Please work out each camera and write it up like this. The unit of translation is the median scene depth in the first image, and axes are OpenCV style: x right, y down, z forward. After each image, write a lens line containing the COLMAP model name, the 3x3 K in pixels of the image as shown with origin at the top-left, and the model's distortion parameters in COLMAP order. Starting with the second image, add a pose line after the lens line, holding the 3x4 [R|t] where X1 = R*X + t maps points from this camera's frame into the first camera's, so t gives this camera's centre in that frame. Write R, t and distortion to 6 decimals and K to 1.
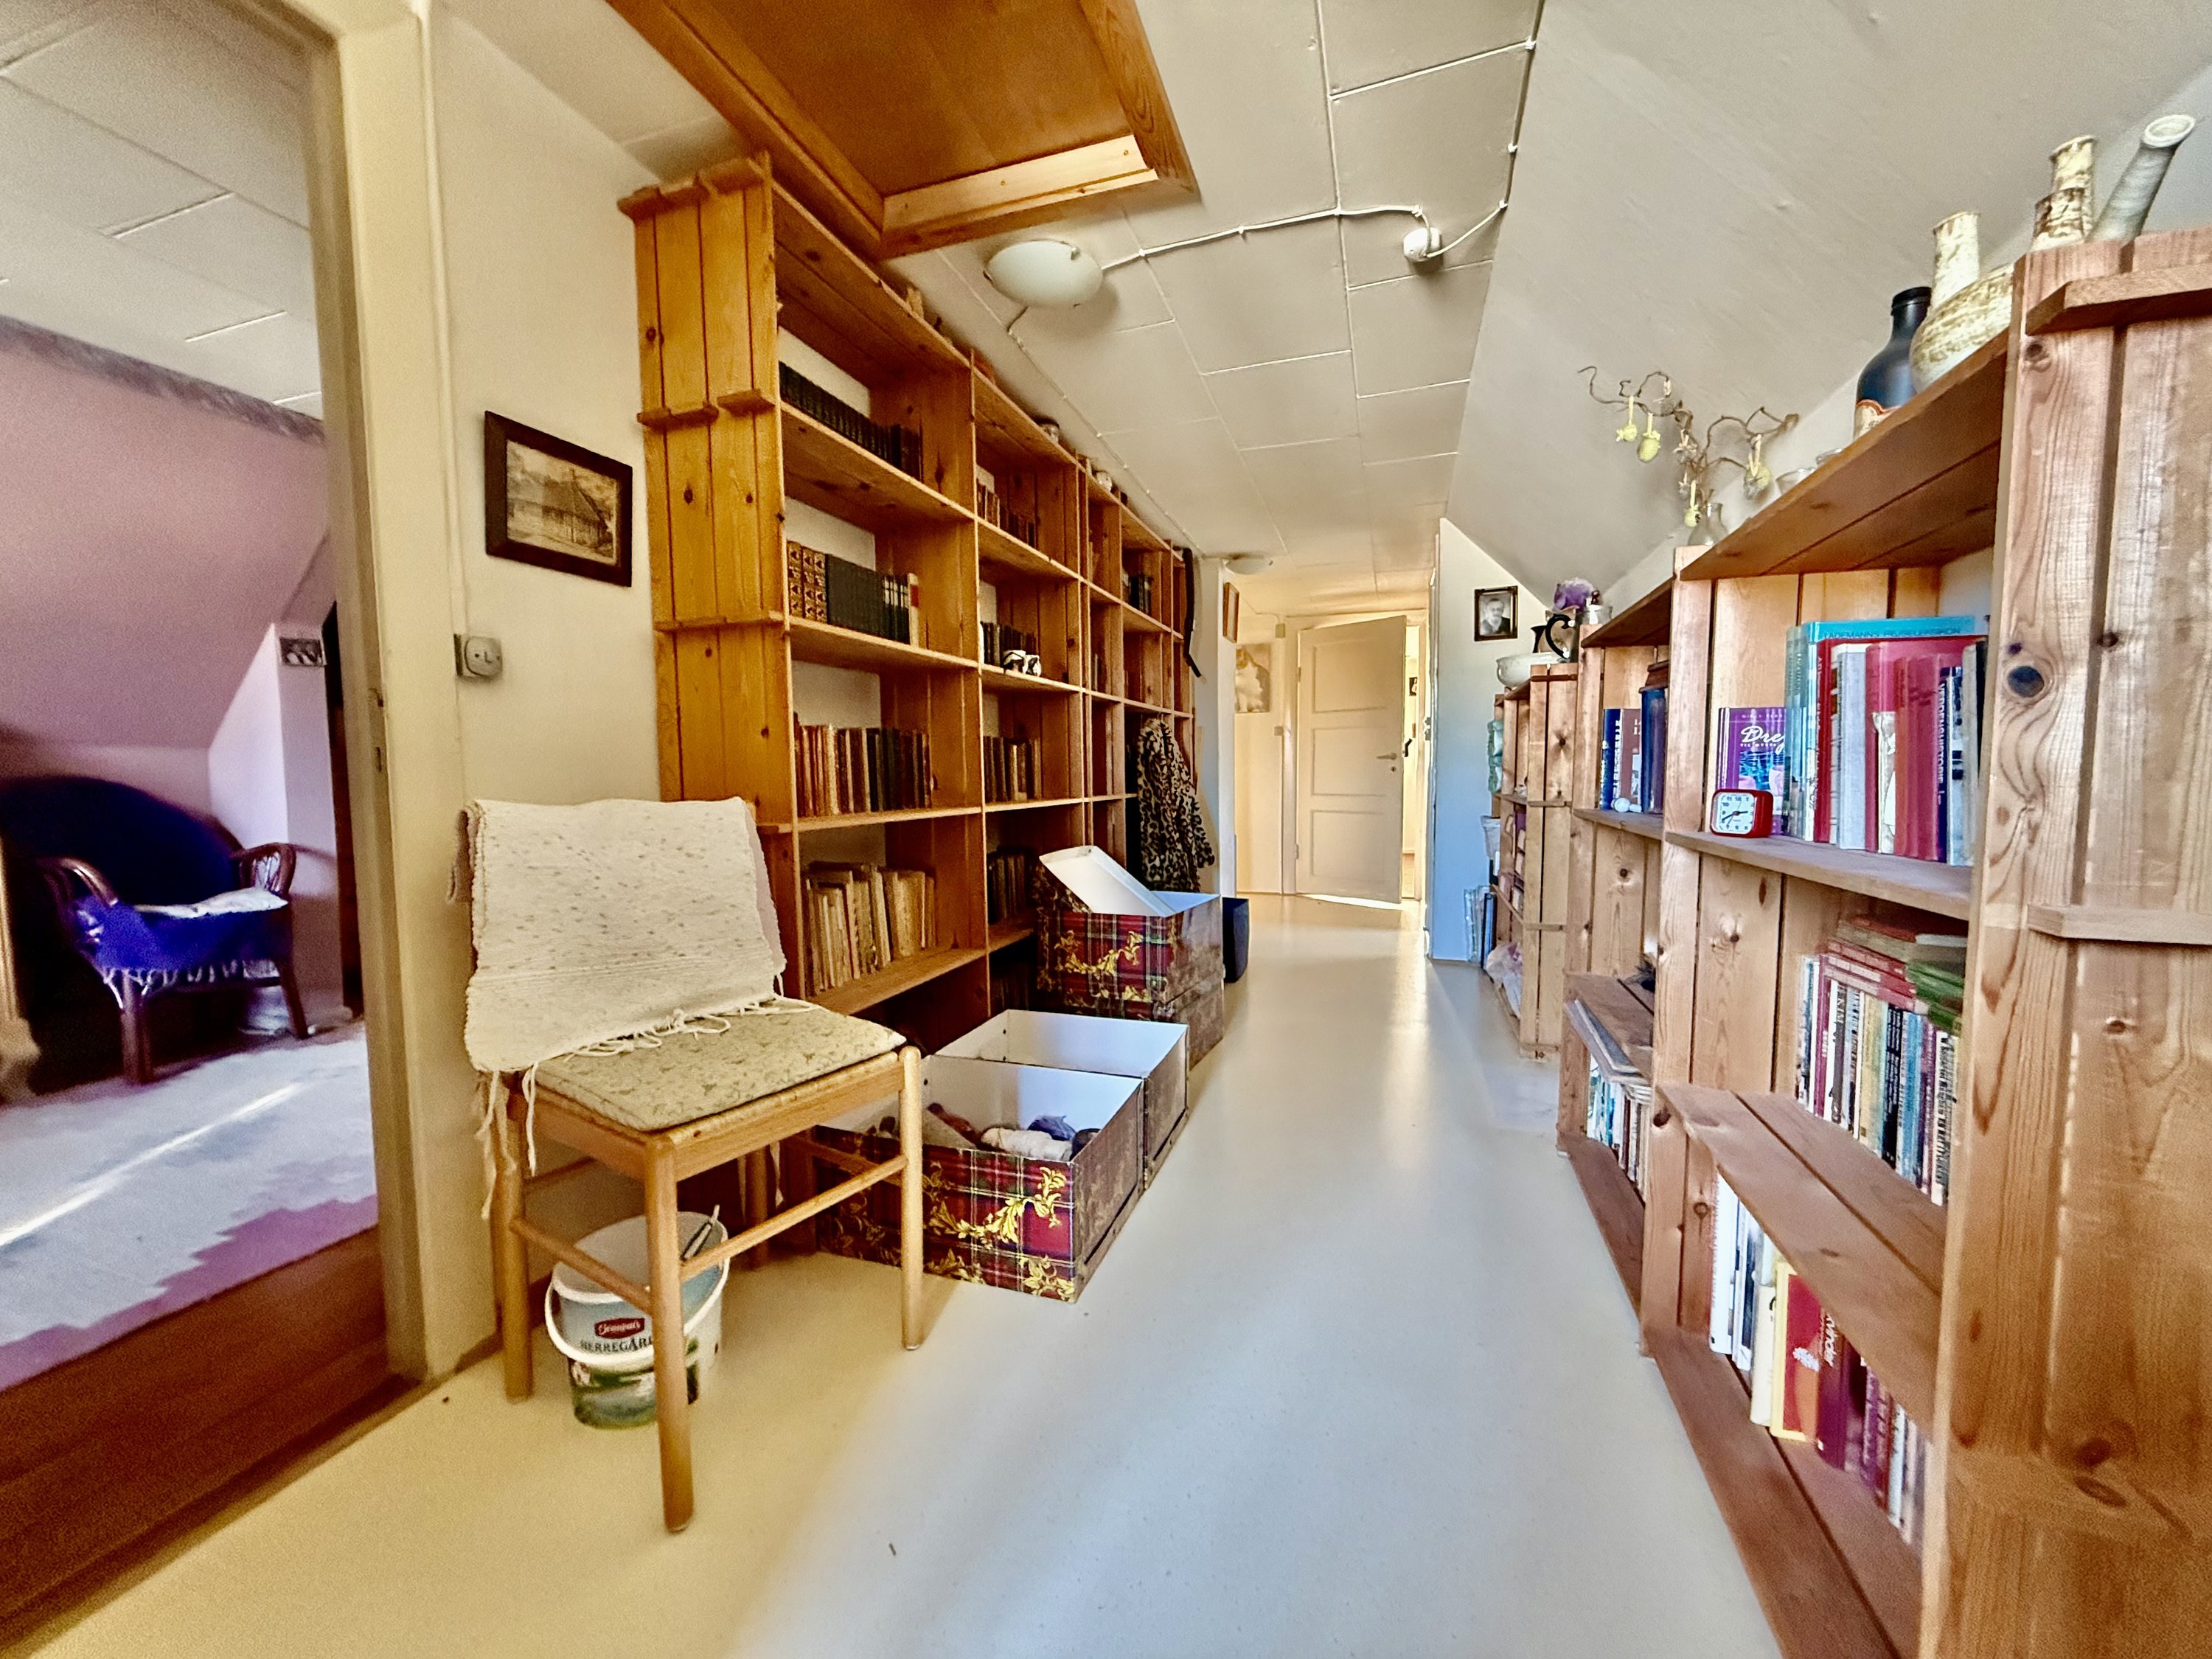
lens RADIAL K [[879.7, 0, 1110.1], [0, 879.7, 832.7], [0, 0, 1]] dist [-0.000207, -0.000131]
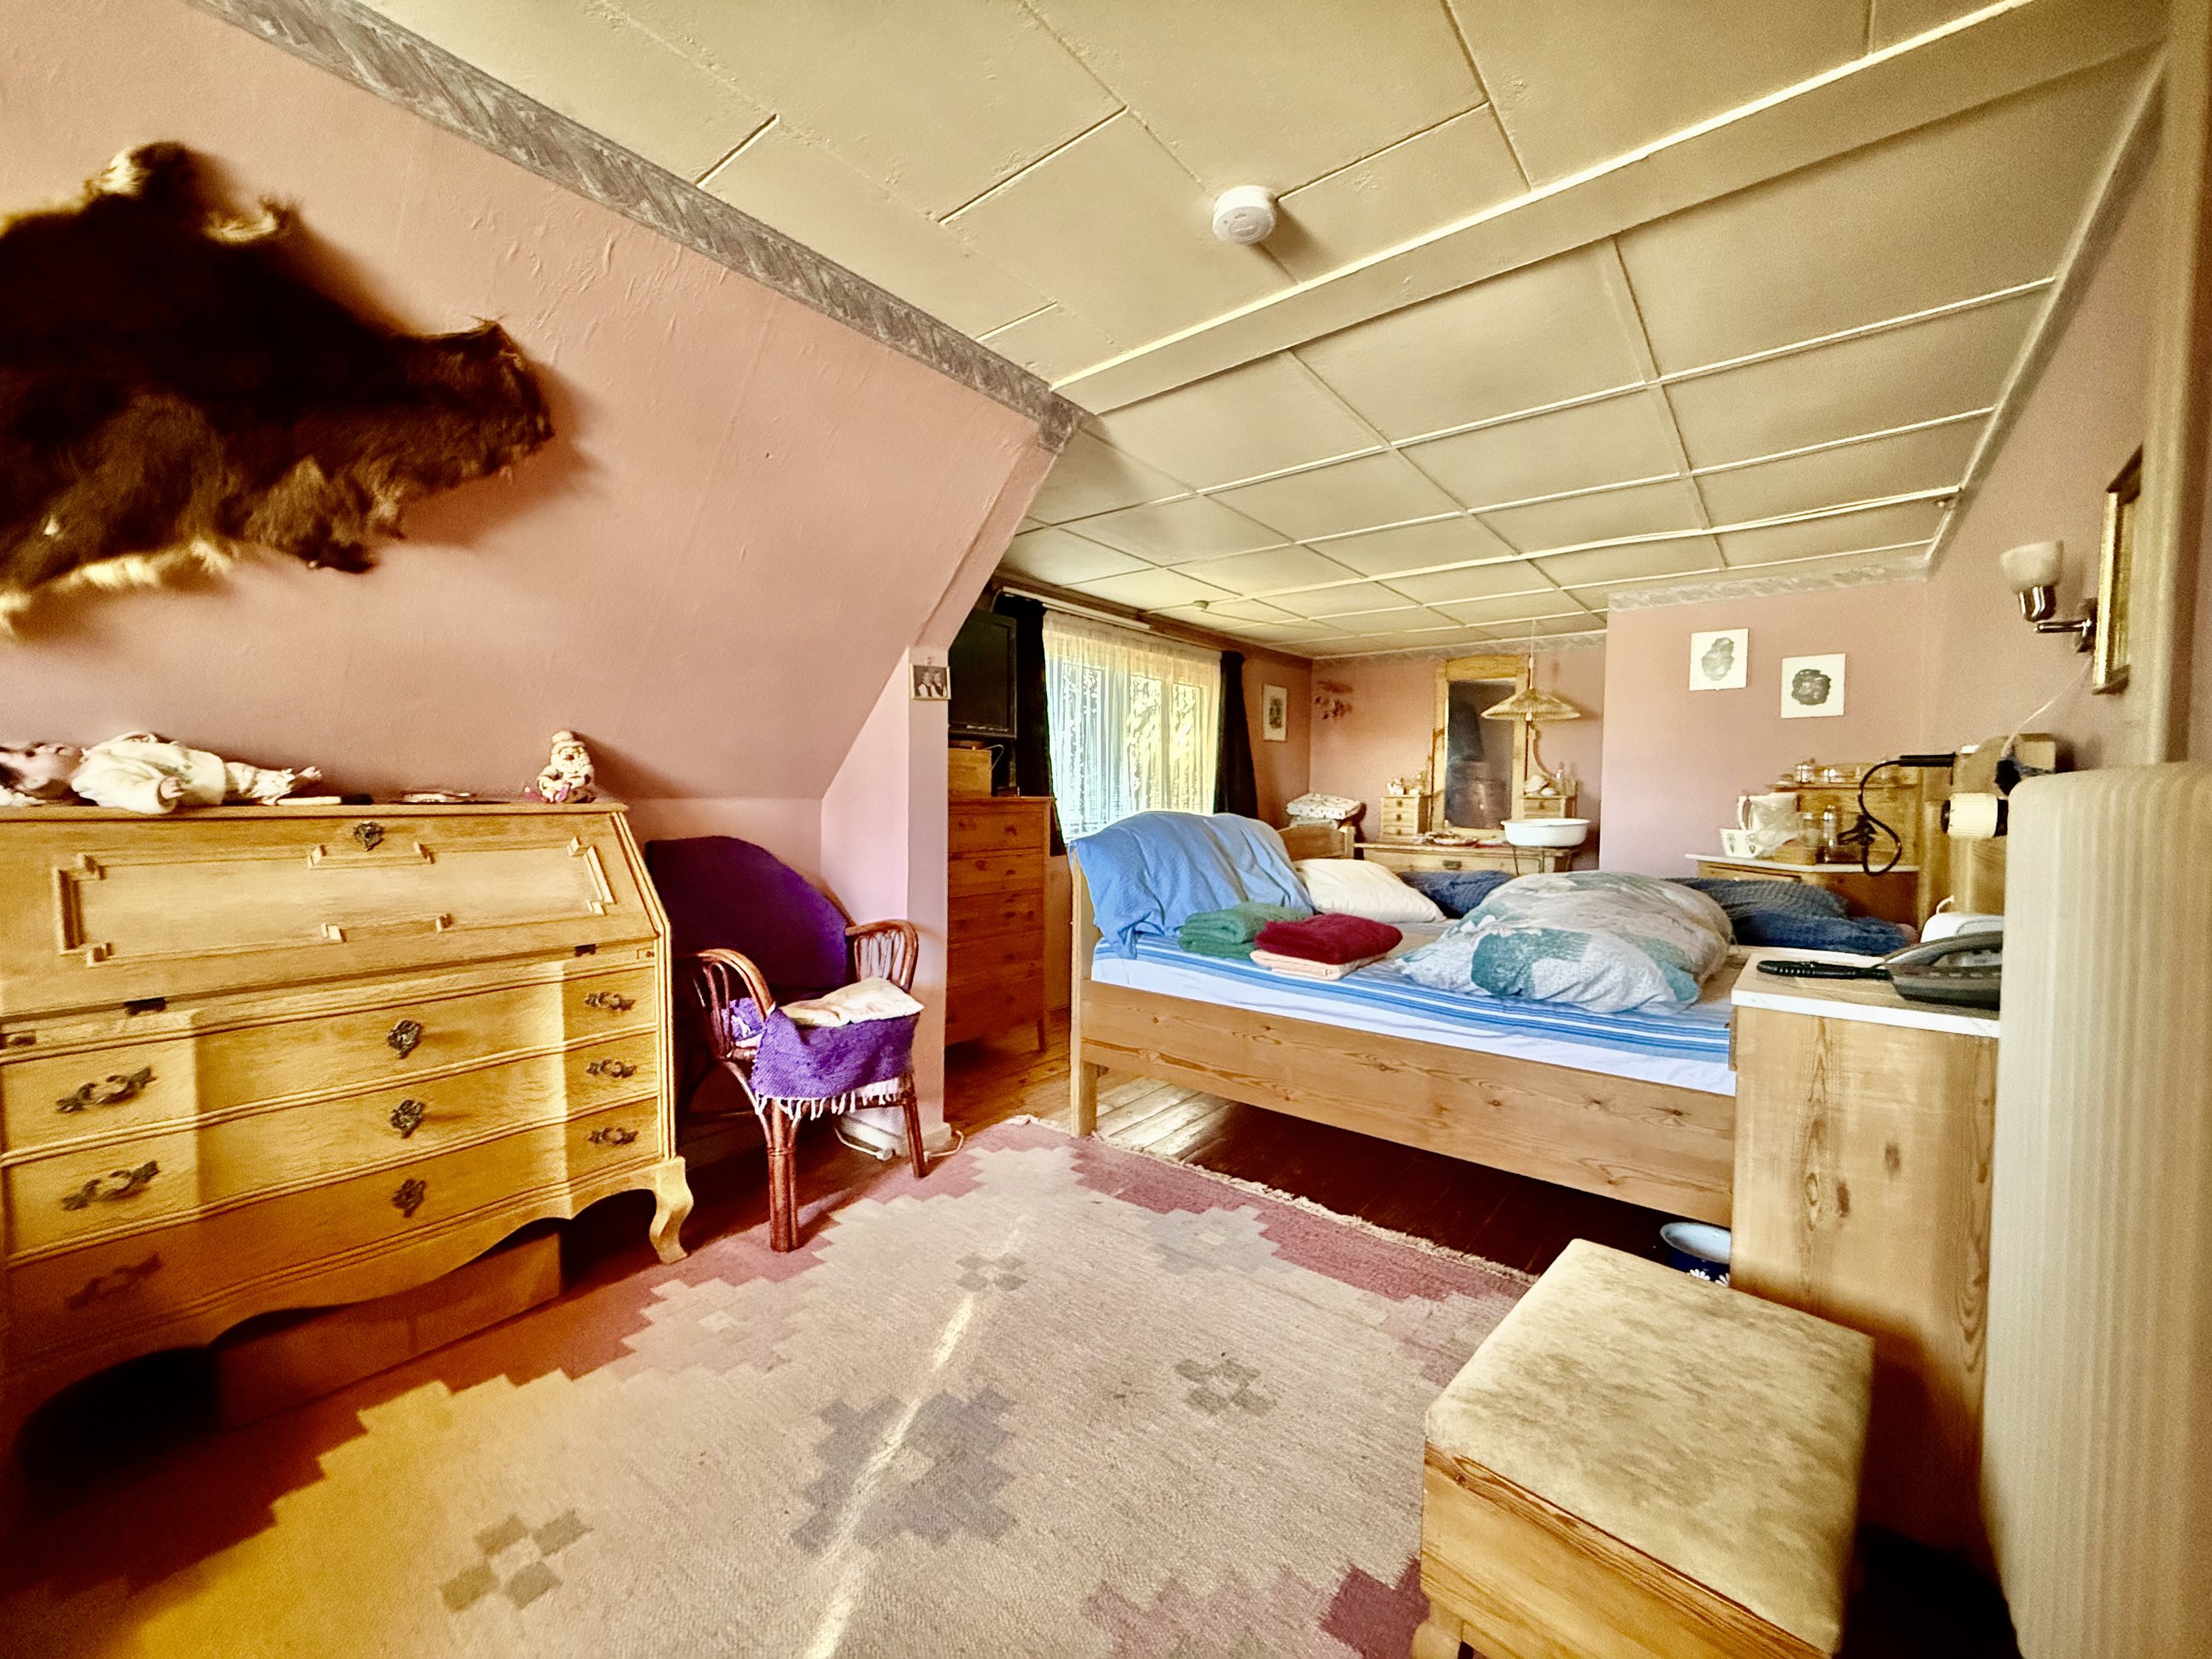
lens RADIAL K [[879.7, 0, 1097.1], [0, 879.7, 833.7], [0, 0, 1]] dist [-0.000207, -0.000131]
pose [[0.937125, 0.021528, -0.348328, -0.521875], [-0.031104, 0.999276, -0.021924, -0.058073], [0.347604, 0.031380, 0.937116, 0.324336]]
